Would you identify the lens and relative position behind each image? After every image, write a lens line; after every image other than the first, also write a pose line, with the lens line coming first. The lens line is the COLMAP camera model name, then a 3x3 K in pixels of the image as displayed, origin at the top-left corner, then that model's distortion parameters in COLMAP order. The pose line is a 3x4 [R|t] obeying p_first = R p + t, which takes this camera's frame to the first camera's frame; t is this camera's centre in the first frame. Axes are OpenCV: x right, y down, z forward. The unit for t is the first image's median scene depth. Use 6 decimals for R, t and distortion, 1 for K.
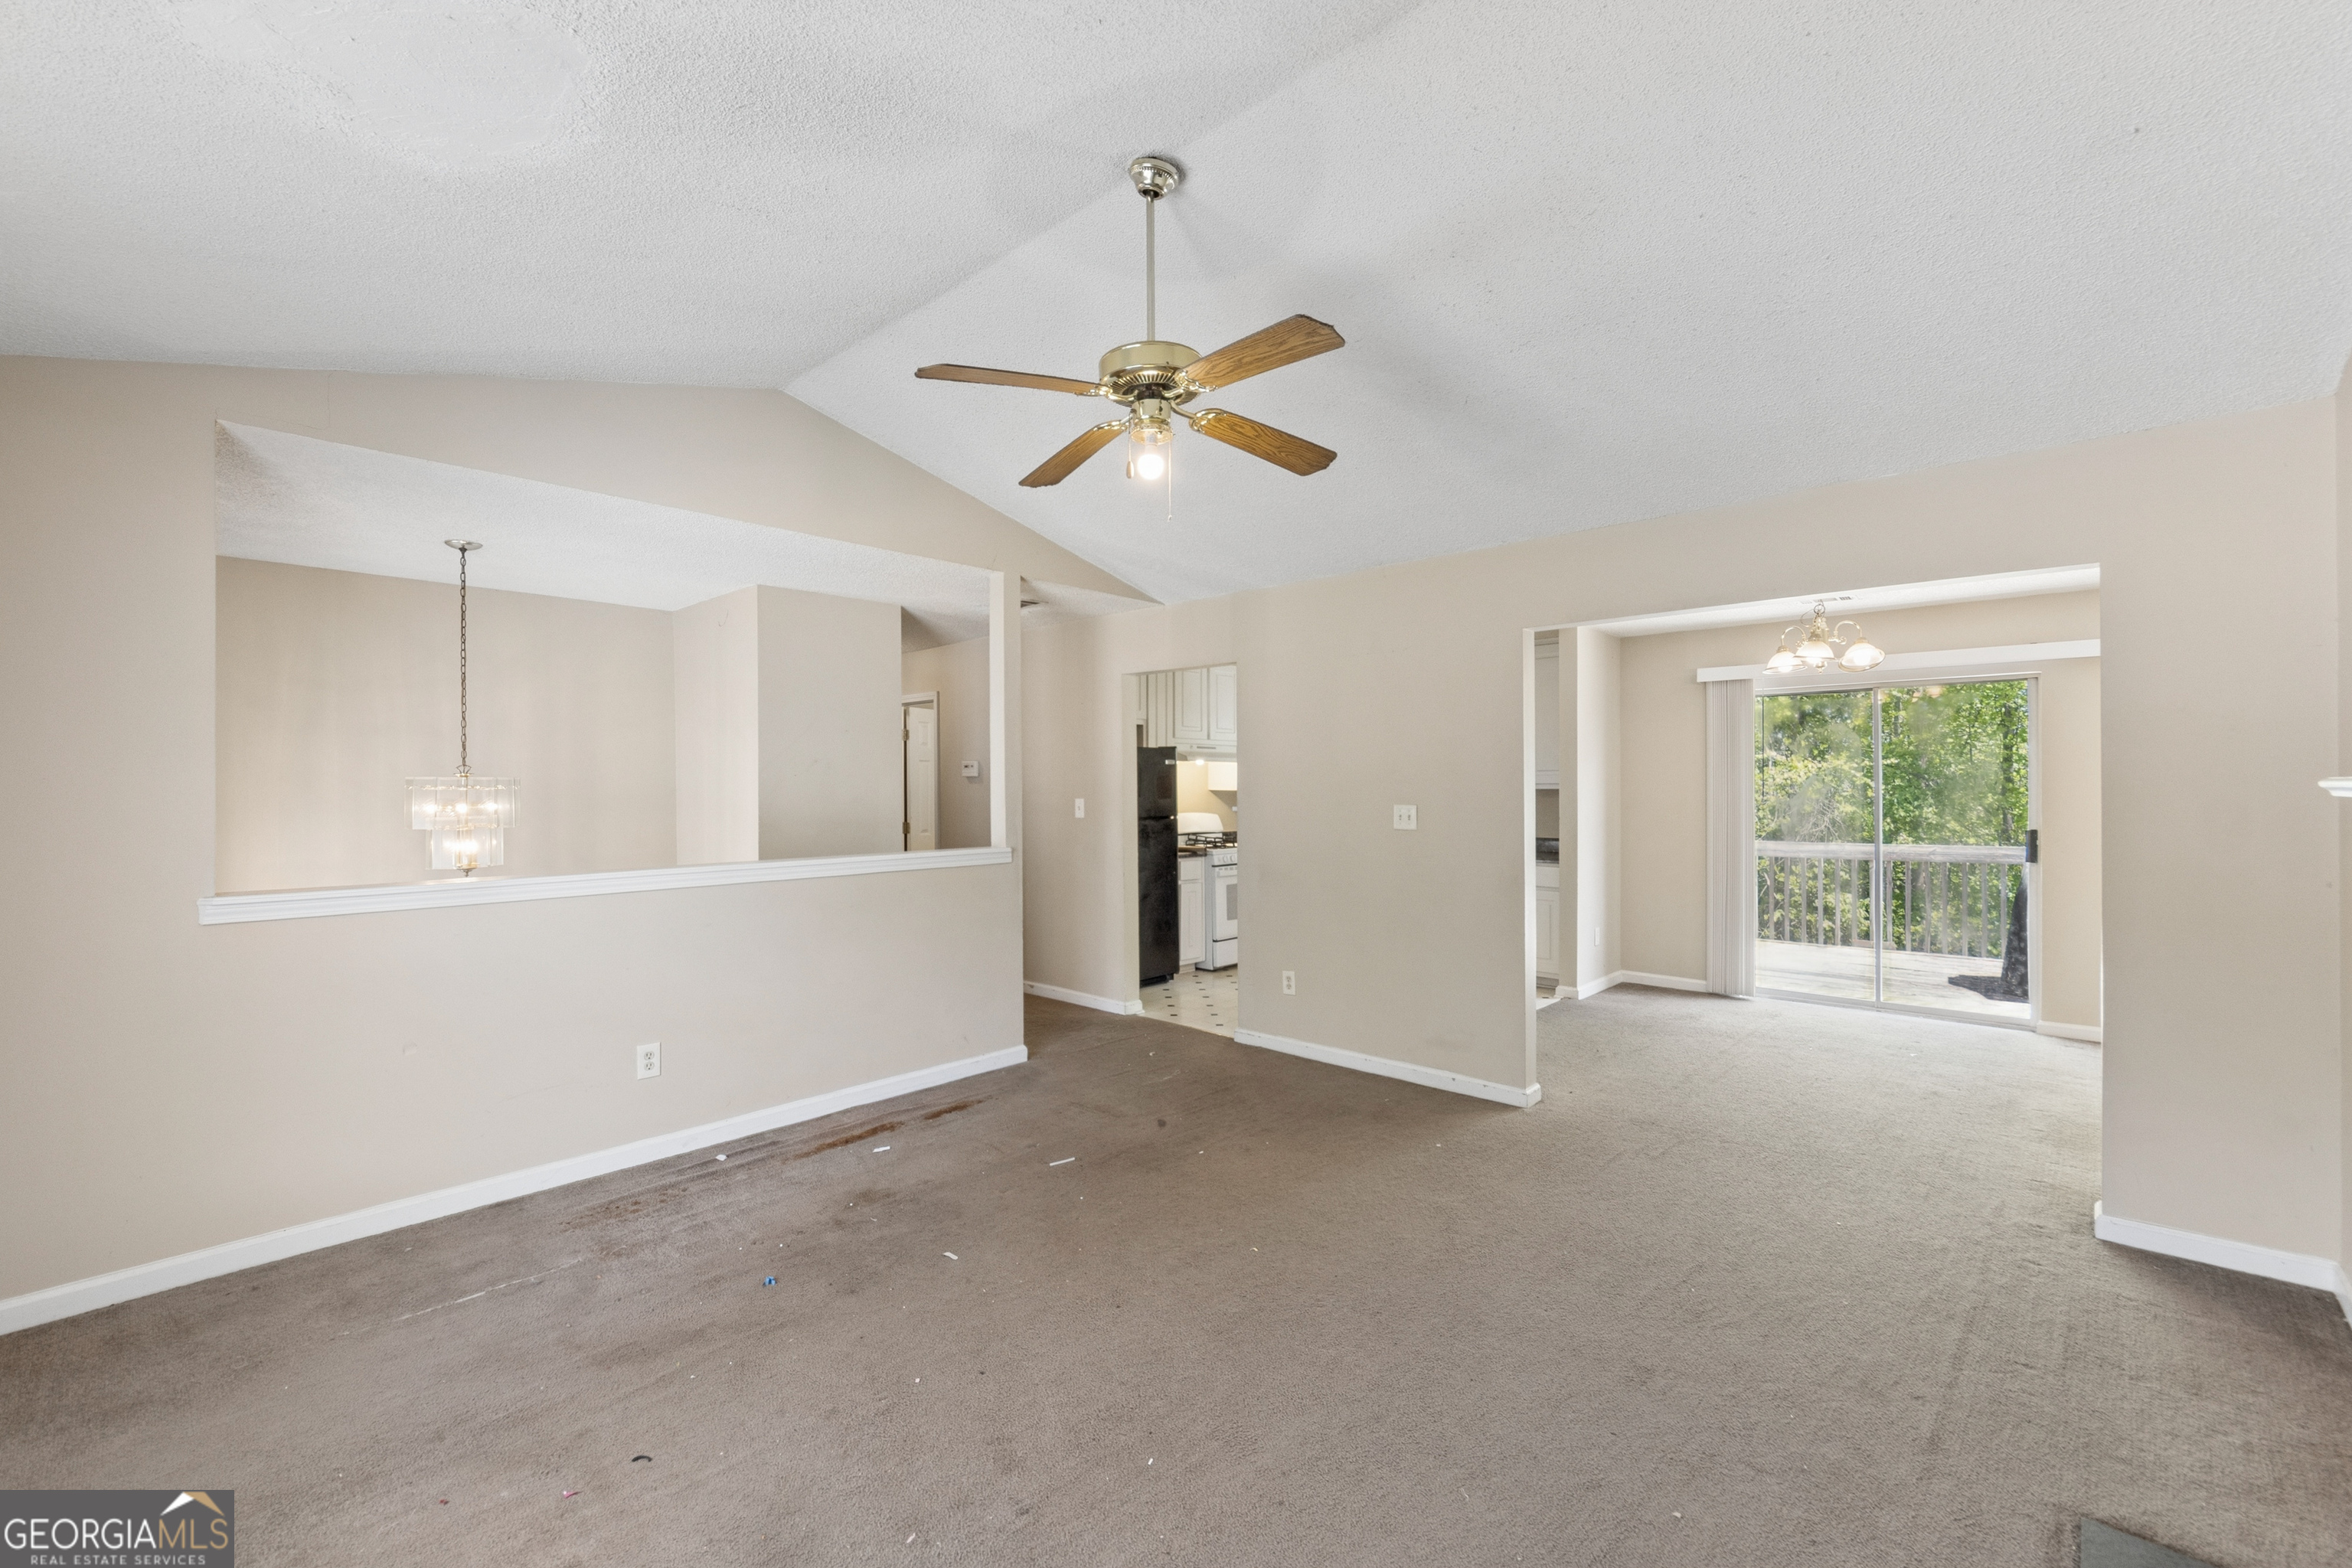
lens RADIAL K [[958.6, 0, 1158.8], [0, 958.6, 792.1], [0, 0, 1]] dist [-0.001561, -0.000256]
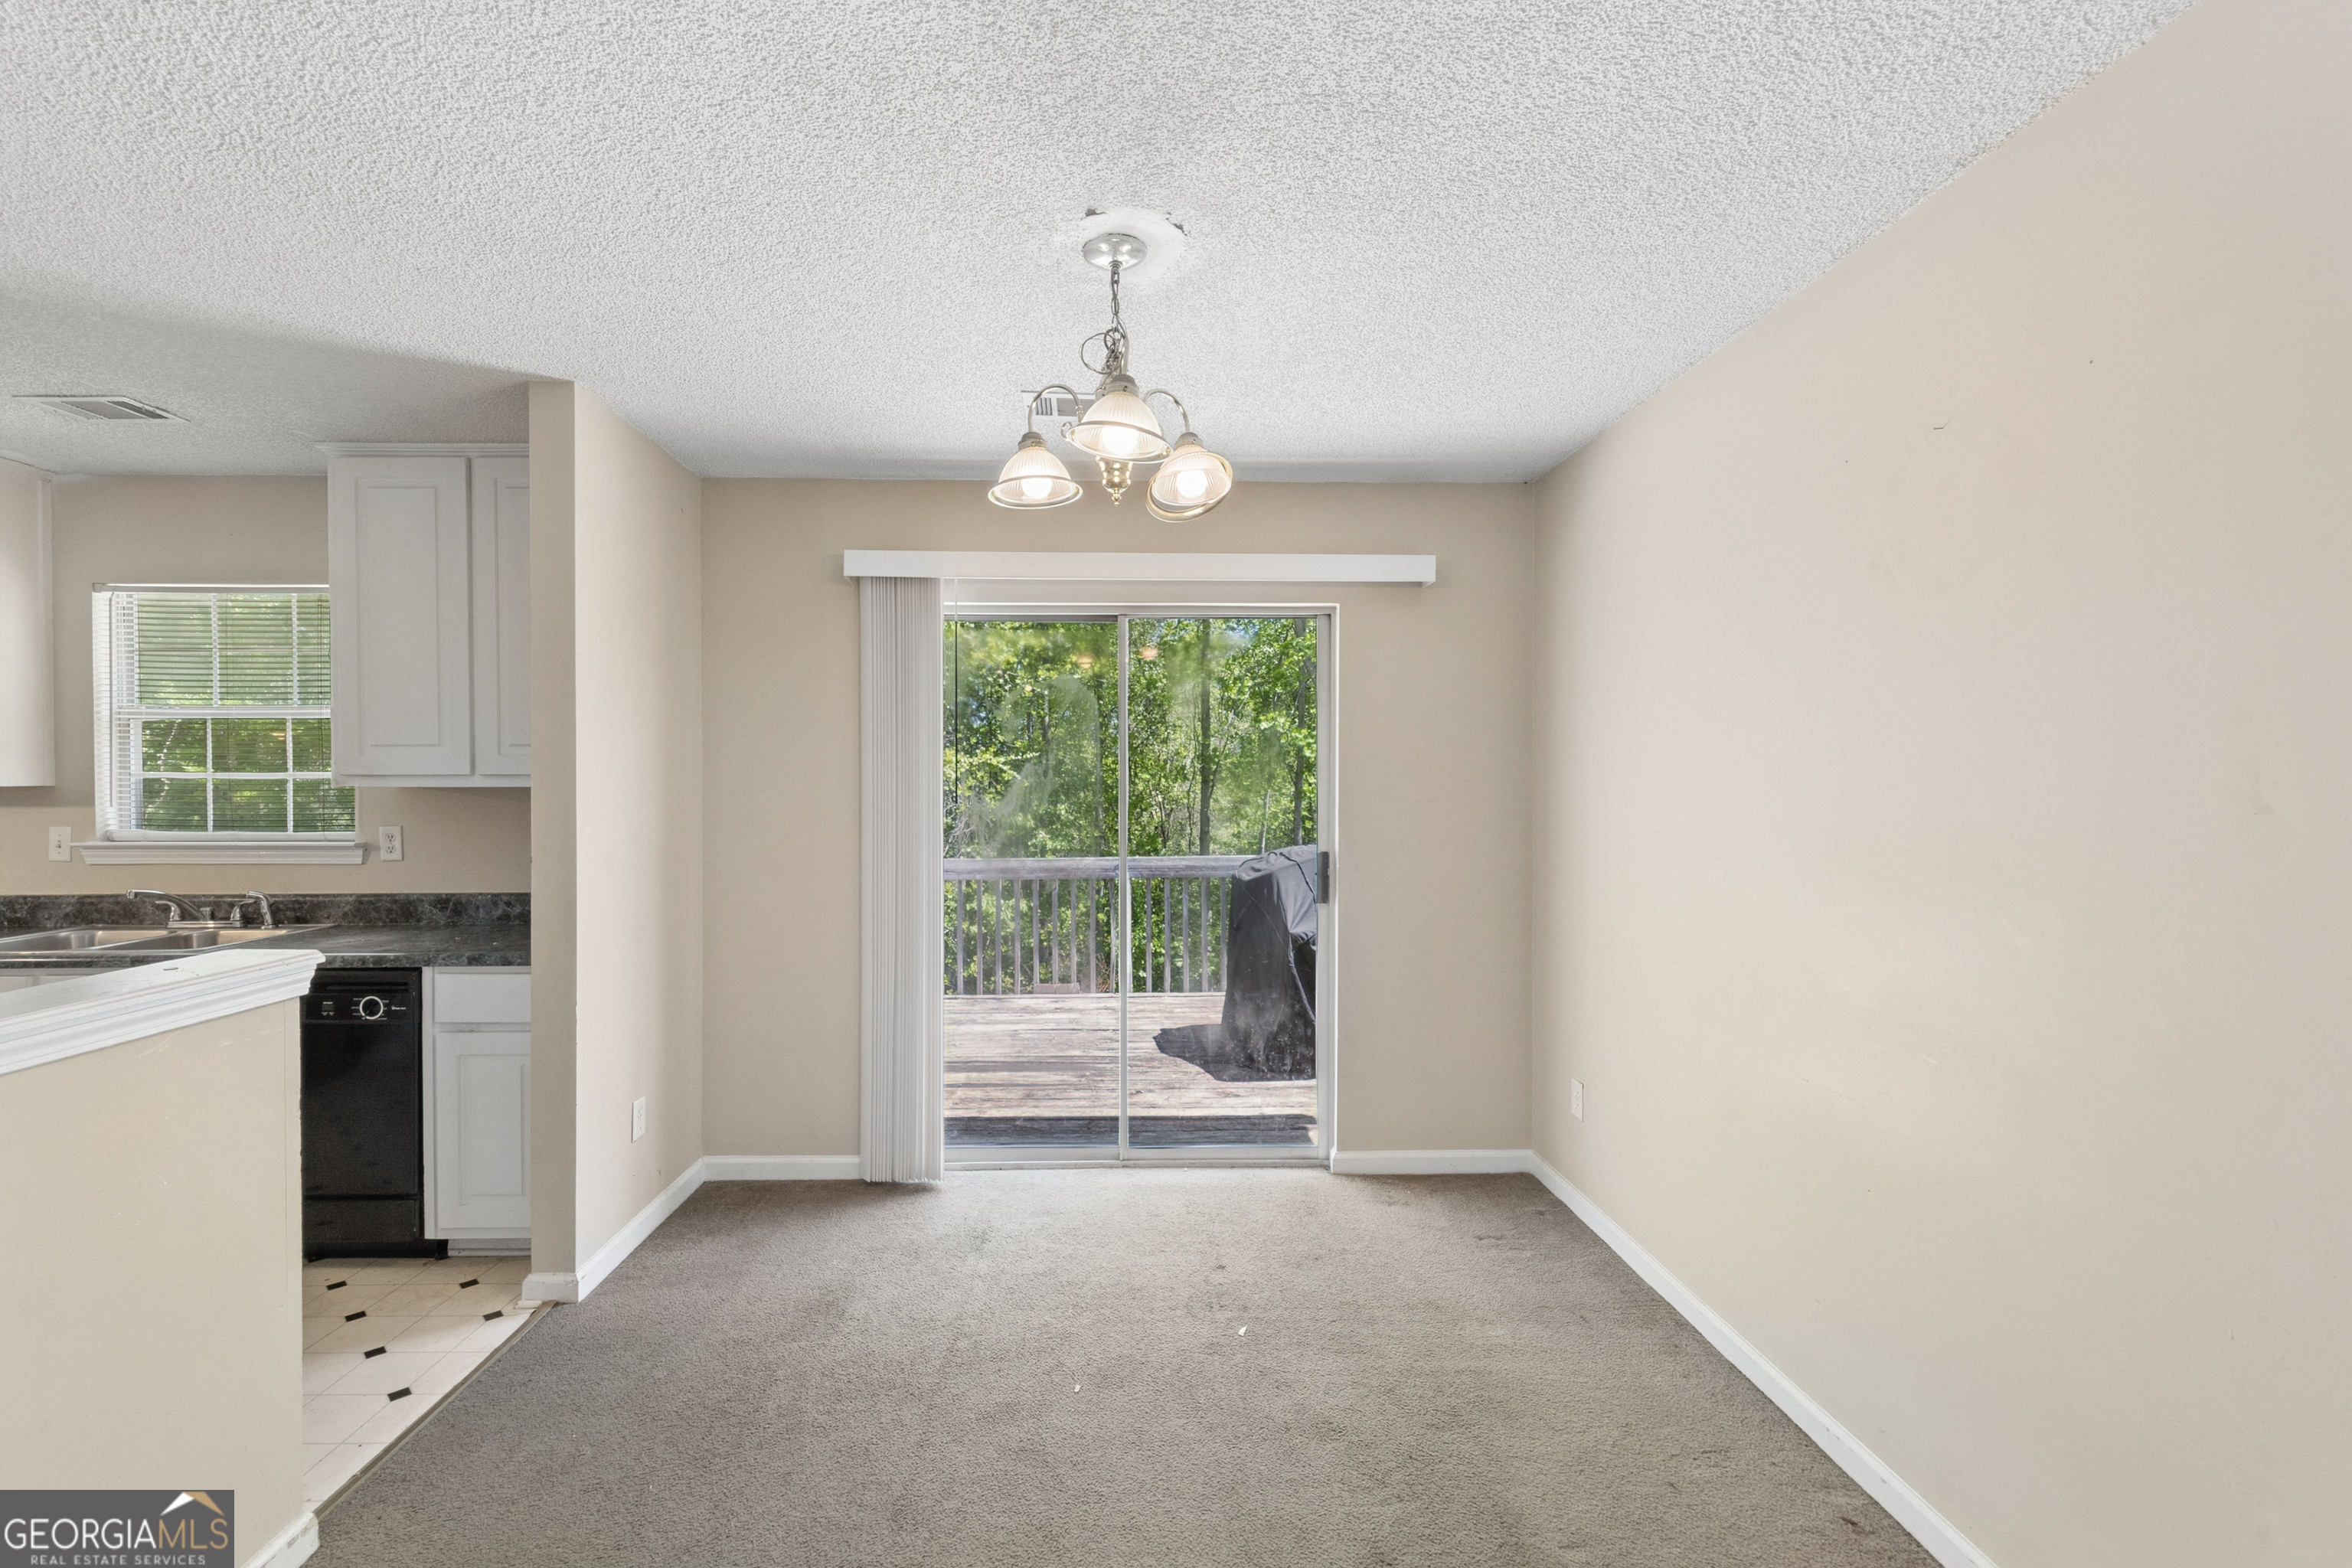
lens RADIAL K [[985.3, 0, 1146.7], [0, 985.3, 795.8], [0, 0, 1]] dist [0.003093, -0.002724]
pose [[0.695446, -0.004548, 0.718564, 0.291297], [-0.002545, 0.999958, 0.008793, -0.003654], [-0.718574, -0.007944, 0.695405, 0.509483]]
